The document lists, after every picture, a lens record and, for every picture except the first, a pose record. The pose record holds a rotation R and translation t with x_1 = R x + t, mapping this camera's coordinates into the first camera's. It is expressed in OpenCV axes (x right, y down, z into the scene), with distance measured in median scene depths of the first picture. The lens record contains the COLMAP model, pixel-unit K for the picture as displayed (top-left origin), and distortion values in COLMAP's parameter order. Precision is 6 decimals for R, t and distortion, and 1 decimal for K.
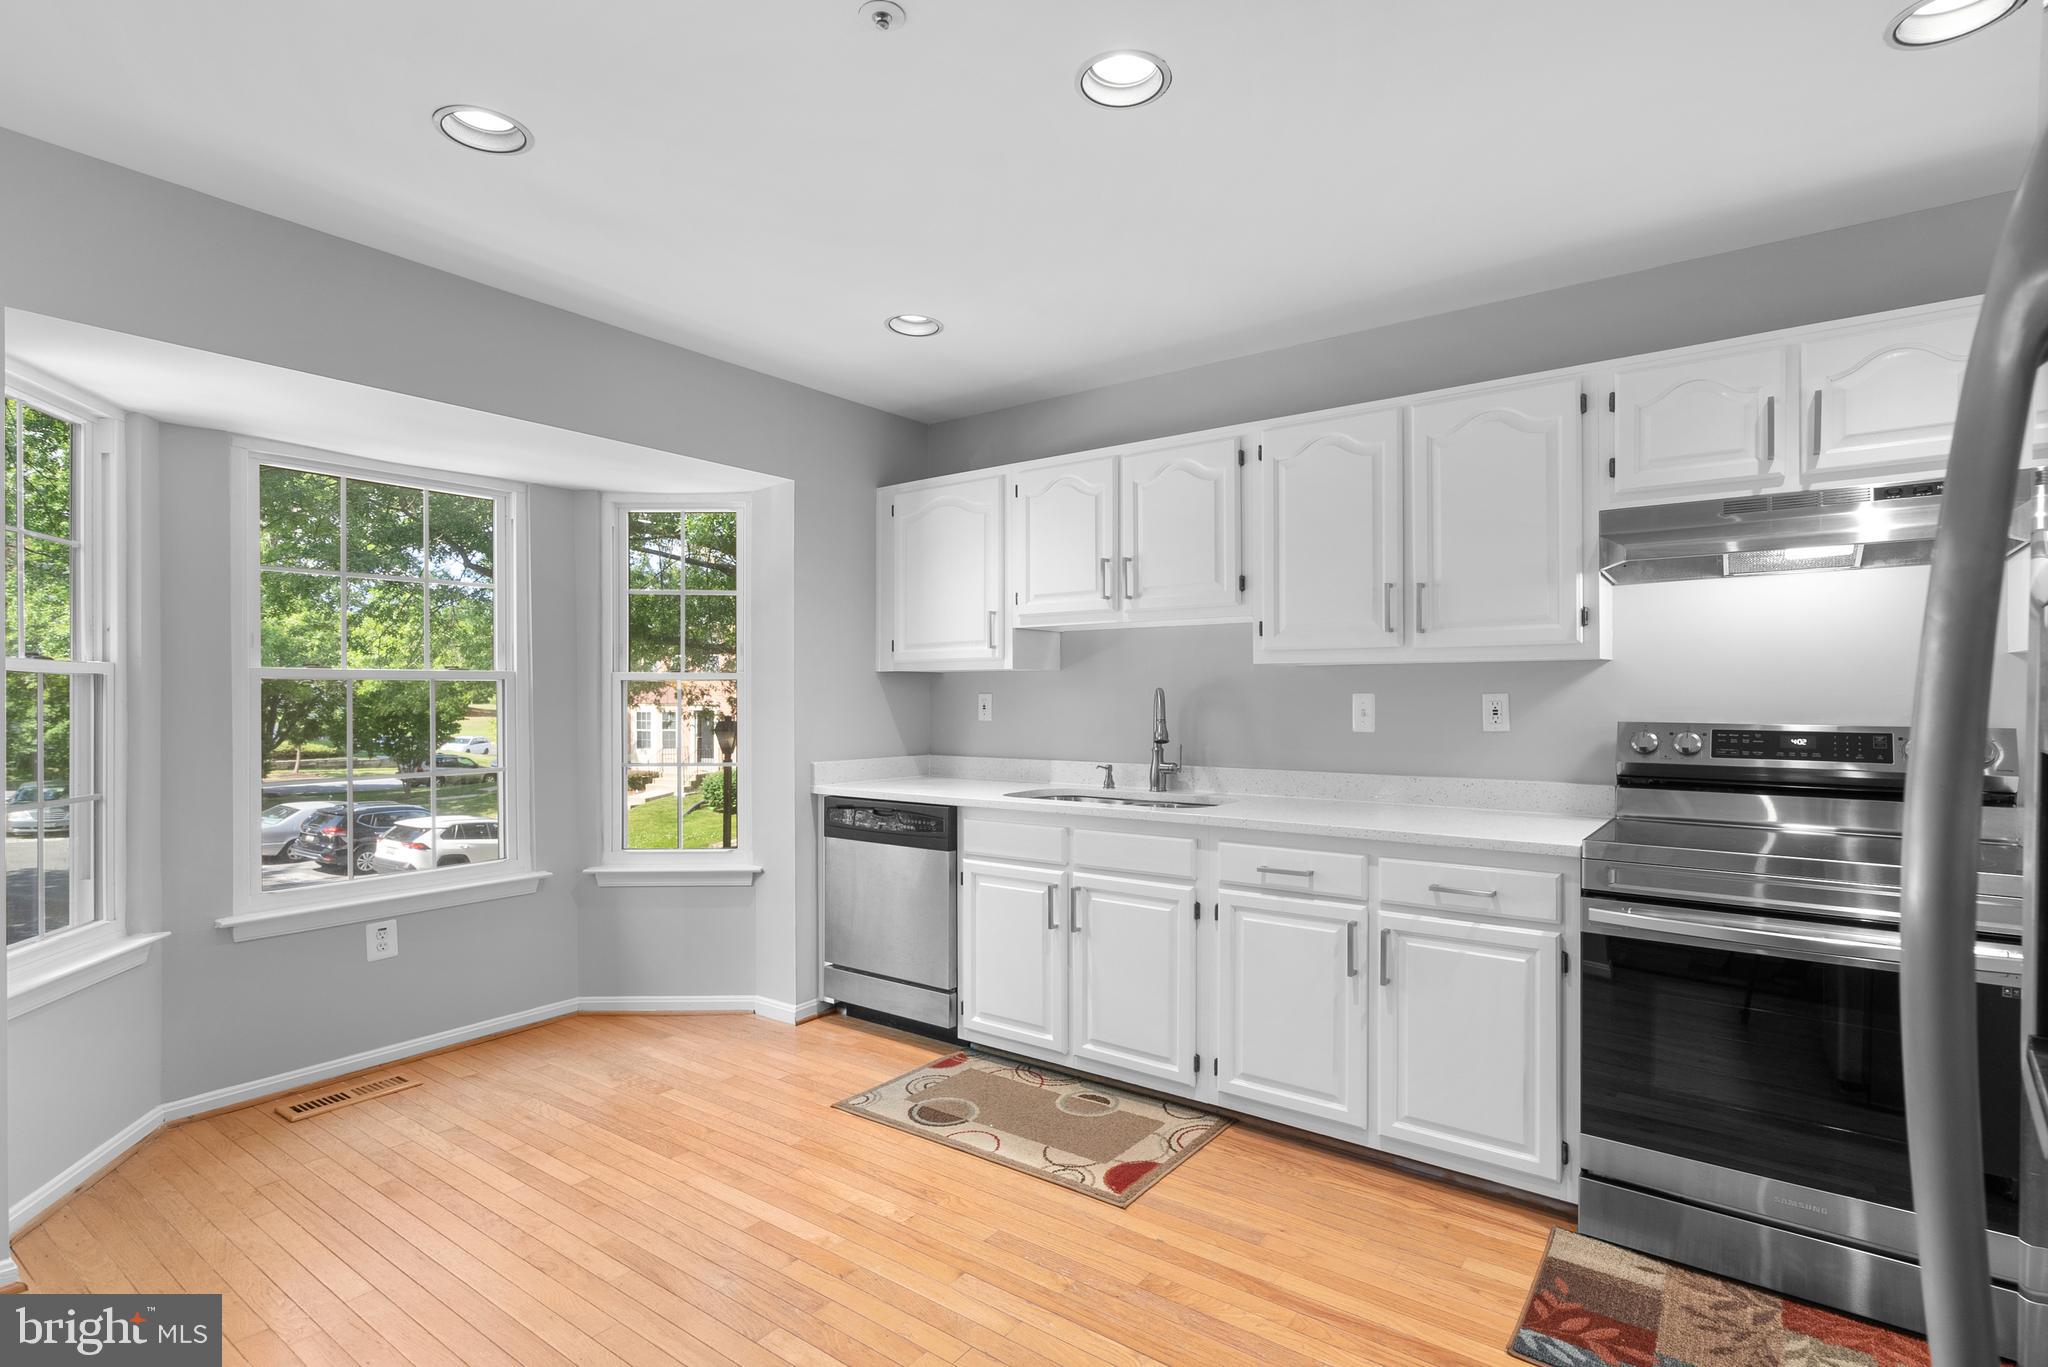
lens RADIAL K [[998.2, 0, 948.7], [0, 998.2, 694.7], [0, 0, 1]] dist [0.000482, -0.000047]
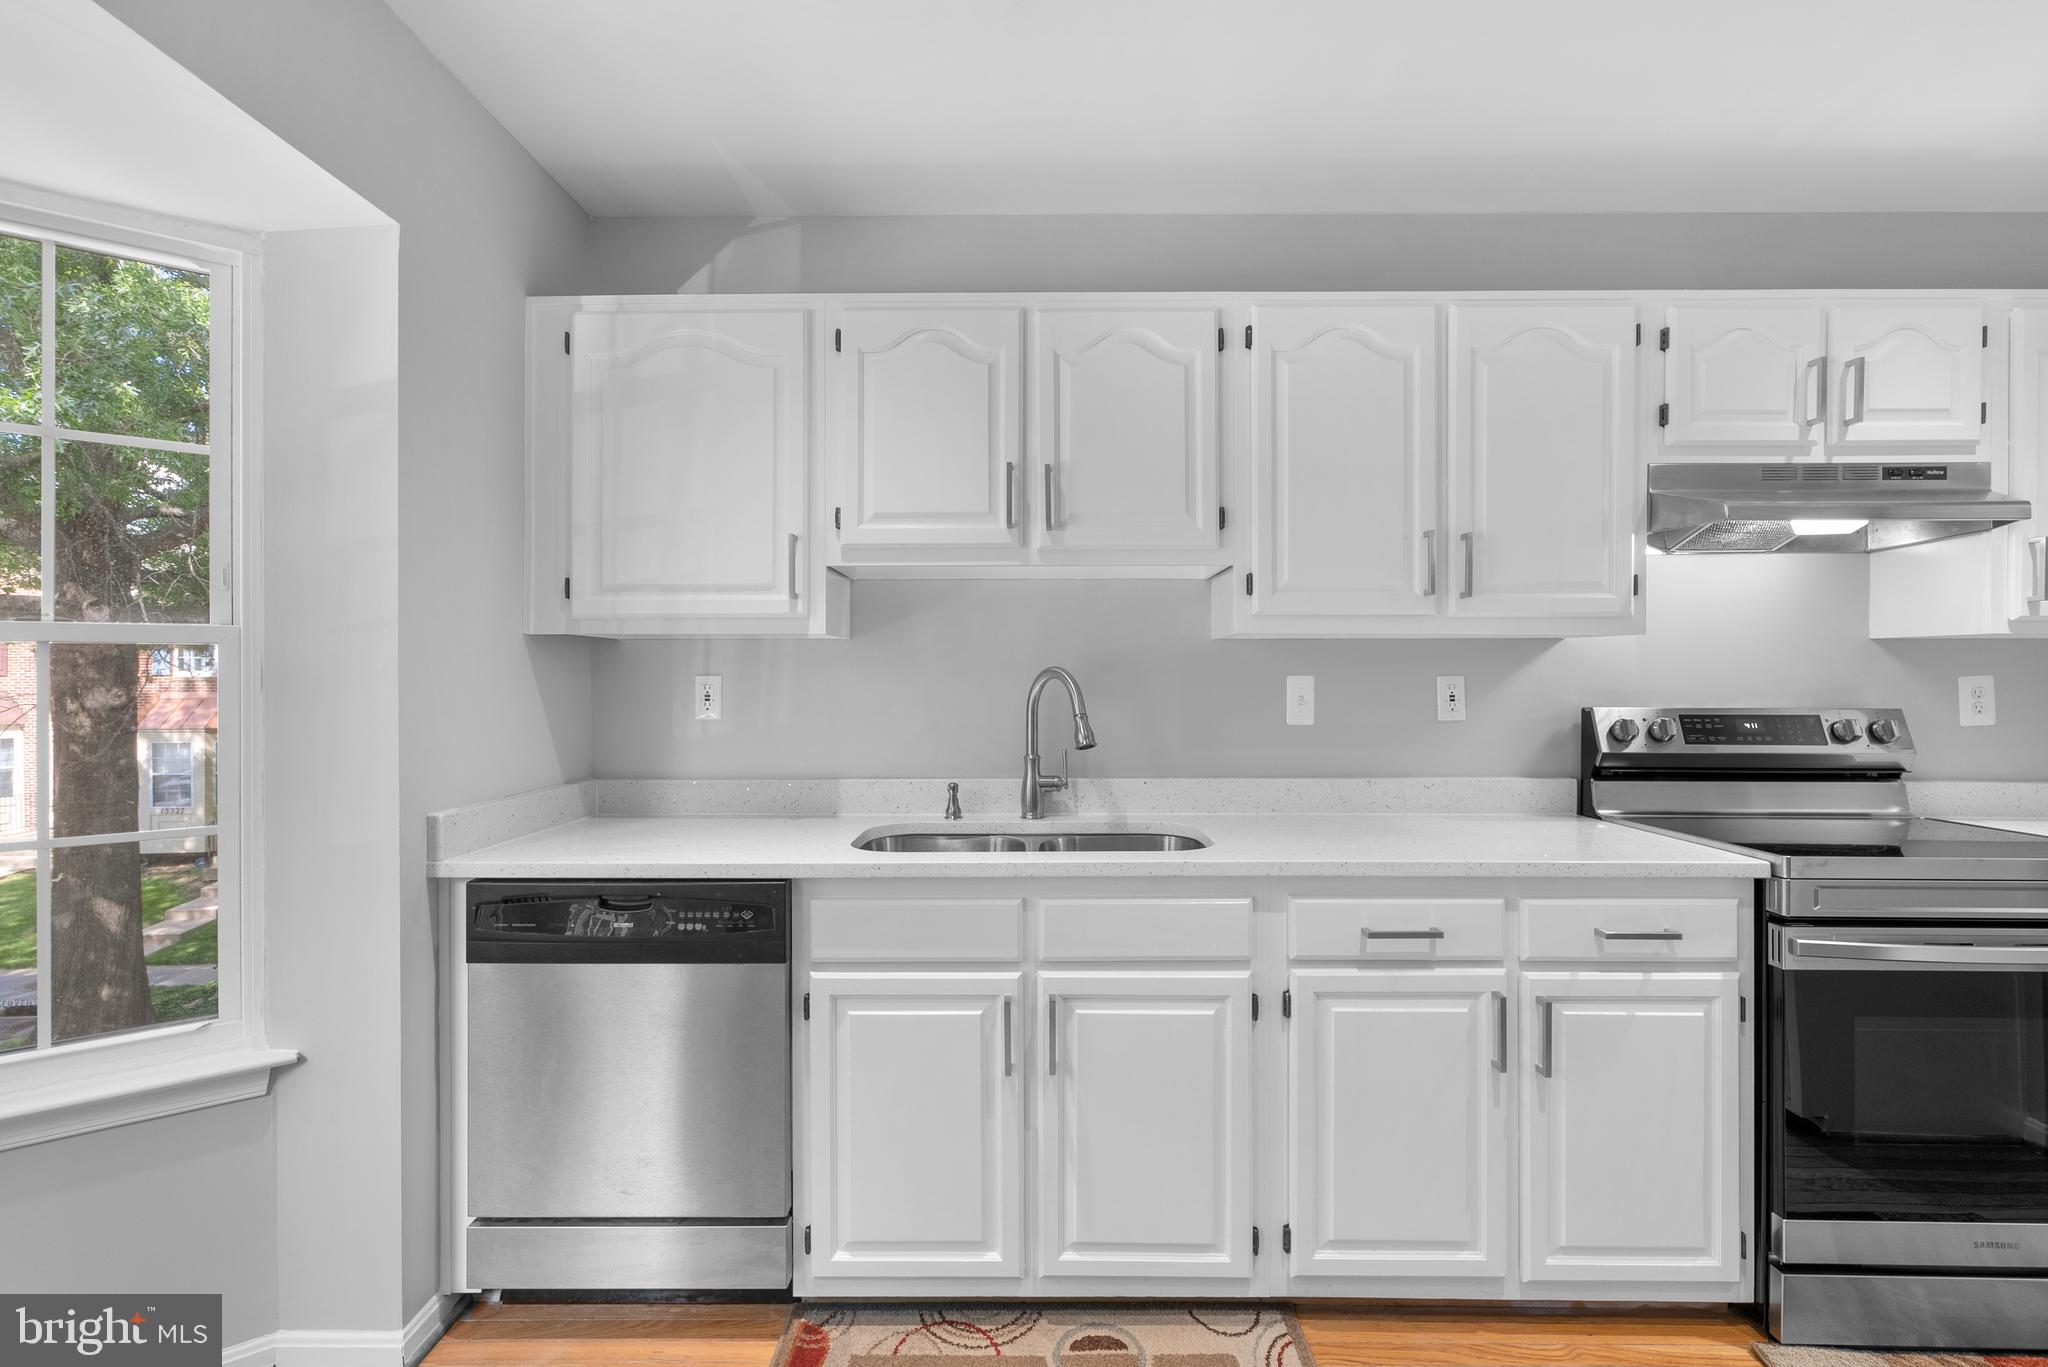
lens RADIAL K [[976.5, 0, 934.6], [0, 976.5, 678.0], [0, 0, 1]] dist [-0.000813, 0.000083]
pose [[0.792137, 0.001212, 0.610342, -0.276401], [-0.000573, 0.999999, -0.001241, 0.001797], [-0.610343, 0.000633, 0.792137, 0.557983]]
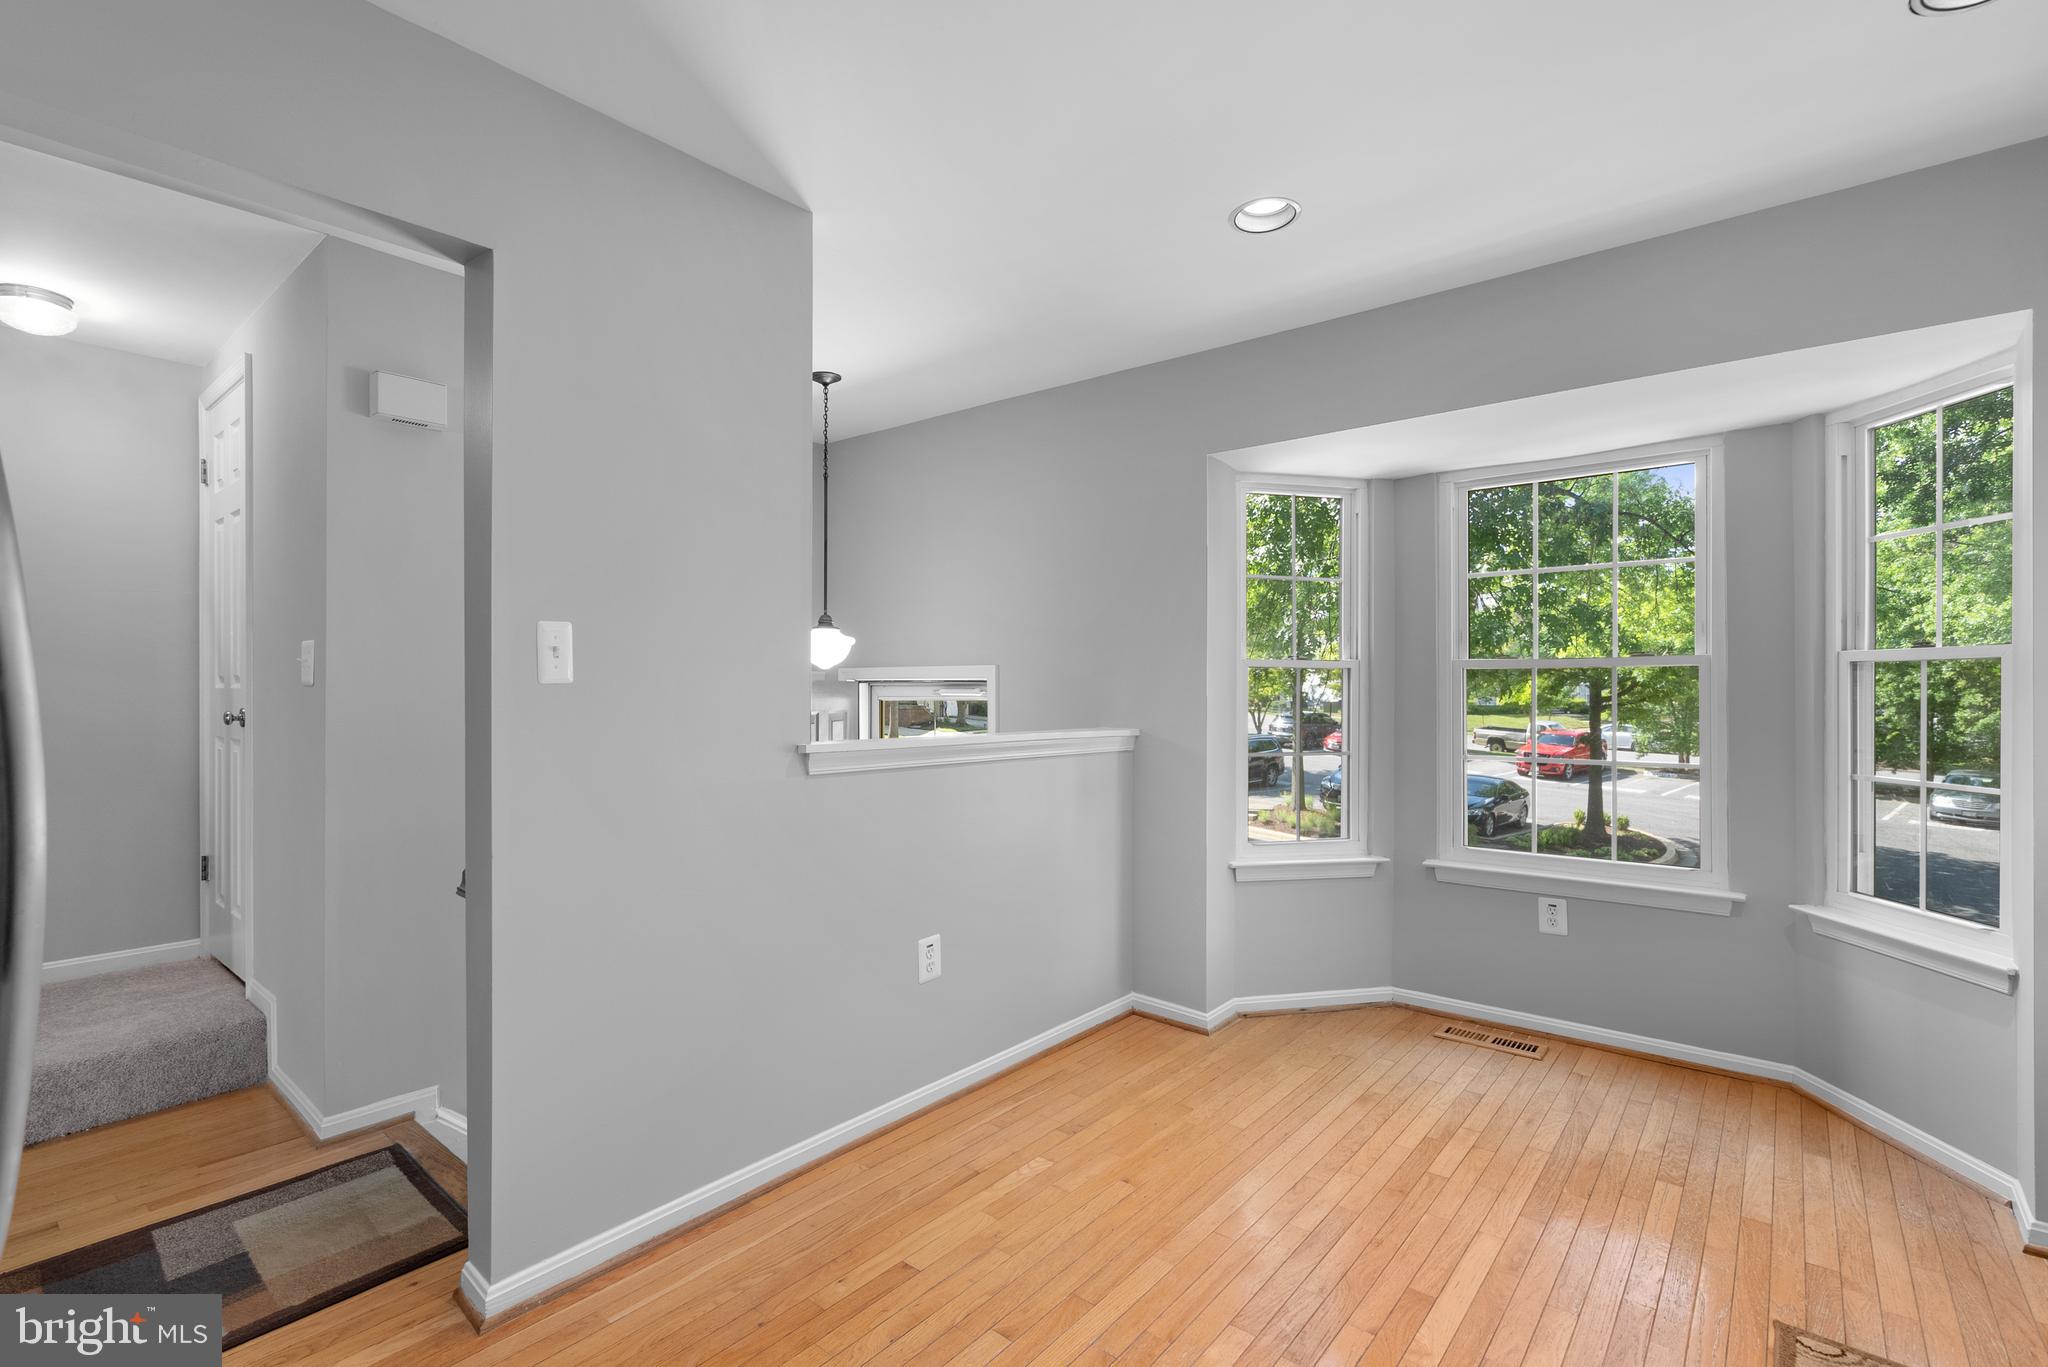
lens RADIAL K [[942.6, 0, 1020.5], [0, 942.6, 685.5], [0, 0, 1]] dist [-0.000923, 0.000019]
pose [[-0.027529, -0.000291, -0.999621, 0.473434], [0.001494, 0.999999, -0.000333, 0.003043], [0.999620, -0.001503, -0.027529, 0.505589]]
